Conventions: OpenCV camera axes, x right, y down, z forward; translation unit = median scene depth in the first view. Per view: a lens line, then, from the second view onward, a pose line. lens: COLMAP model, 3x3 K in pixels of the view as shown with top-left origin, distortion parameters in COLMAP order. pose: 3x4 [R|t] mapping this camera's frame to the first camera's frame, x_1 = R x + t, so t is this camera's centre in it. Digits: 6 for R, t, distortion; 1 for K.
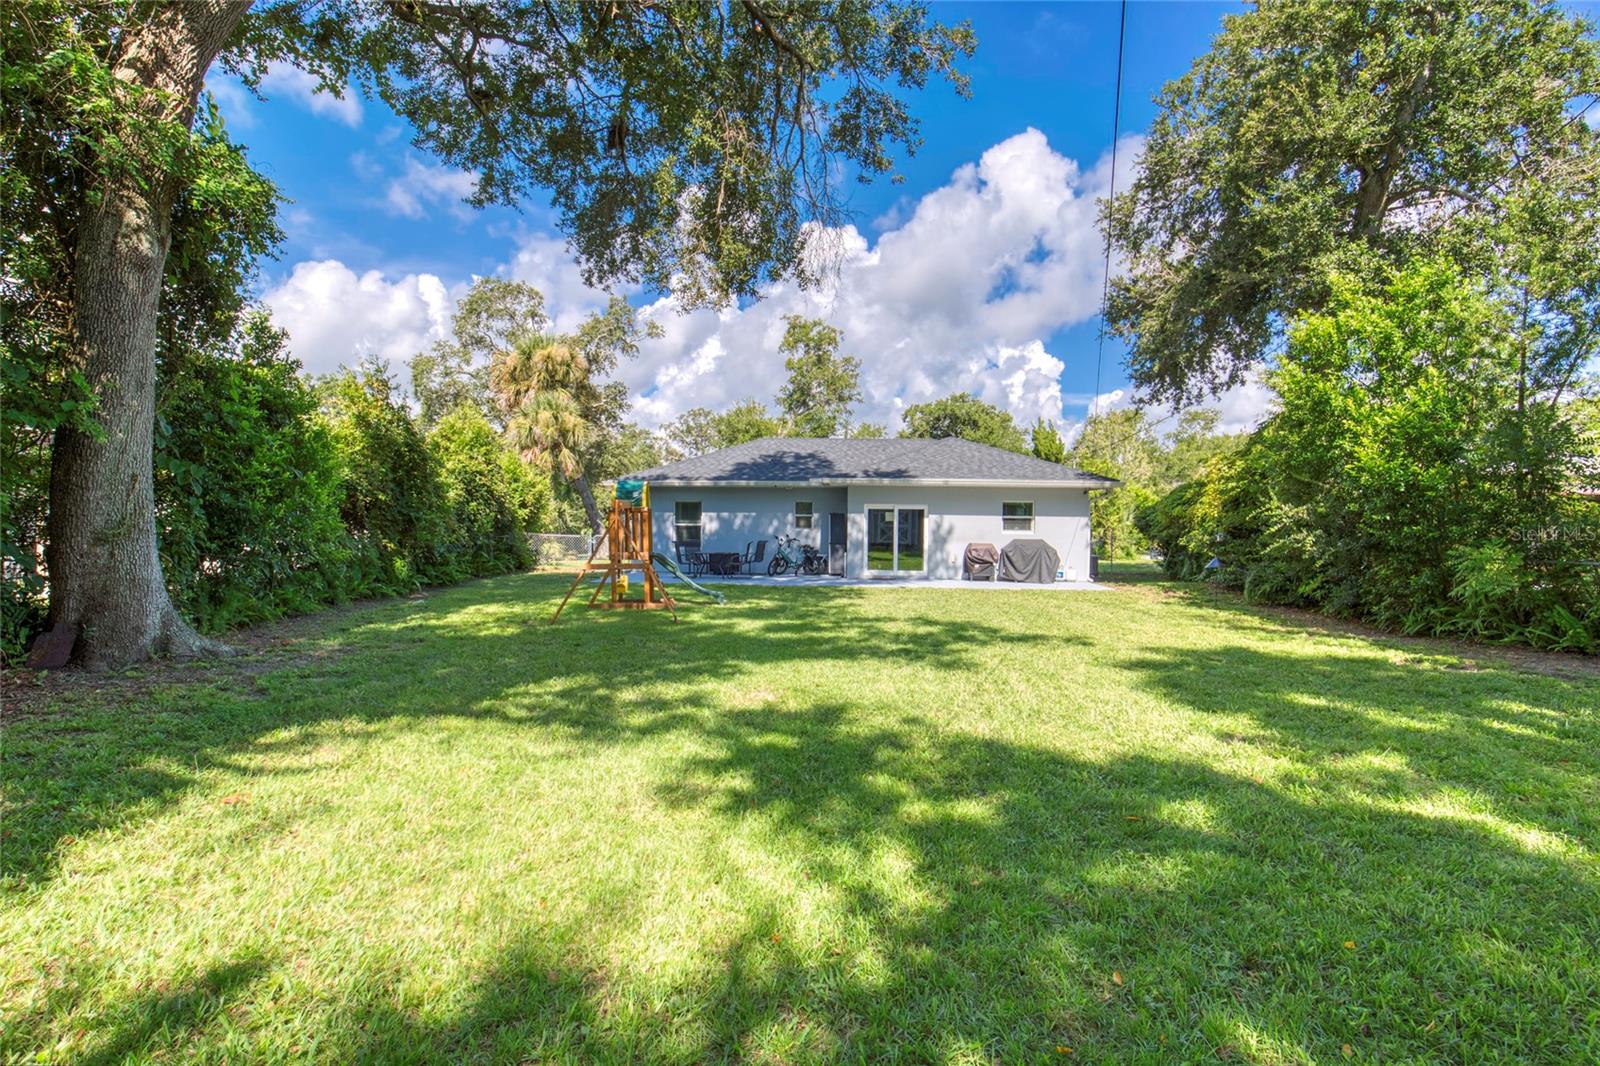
lens RADIAL K [[736.9, 0, 790.0], [0, 736.9, 522.4], [0, 0, 1]] dist [-0.018244, 0.007837]
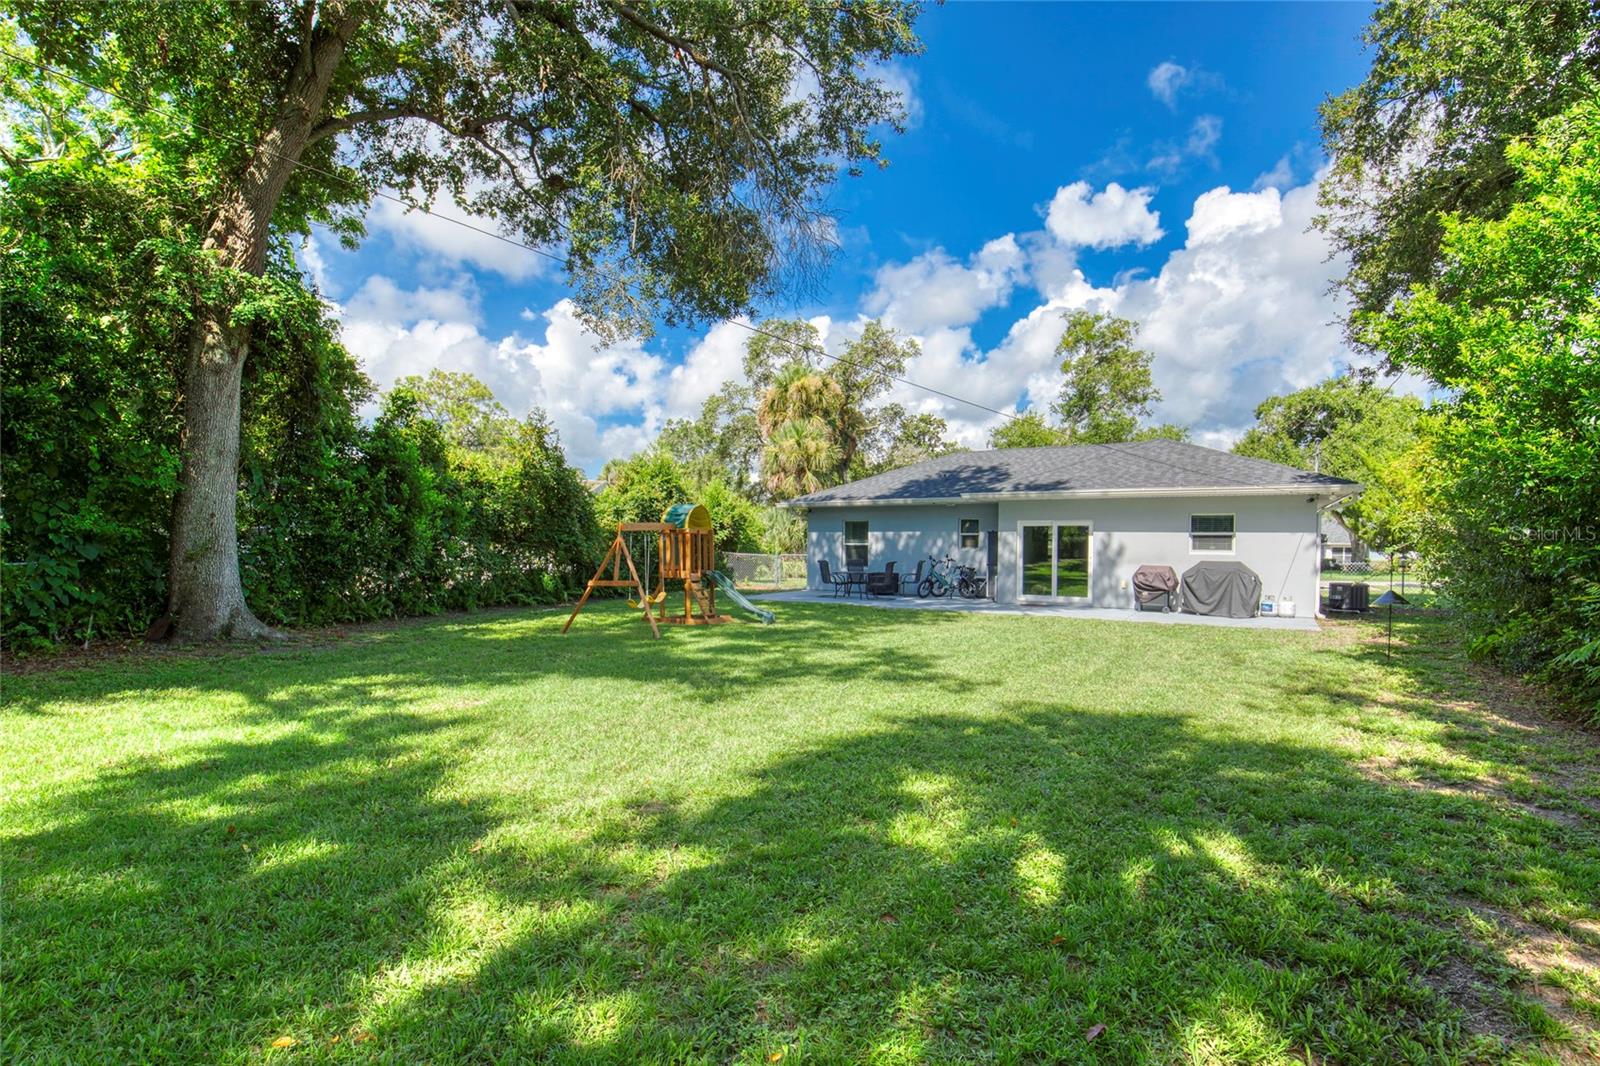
lens RADIAL K [[736.9, 0, 793.1], [0, 736.9, 546.6], [0, 0, 1]] dist [-0.018244, 0.007837]
pose [[0.880679, -0.001587, -0.473711, 0.282638], [0.005185, 0.999967, 0.006288, -0.000781], [0.473686, -0.007994, 0.880658, 0.086934]]
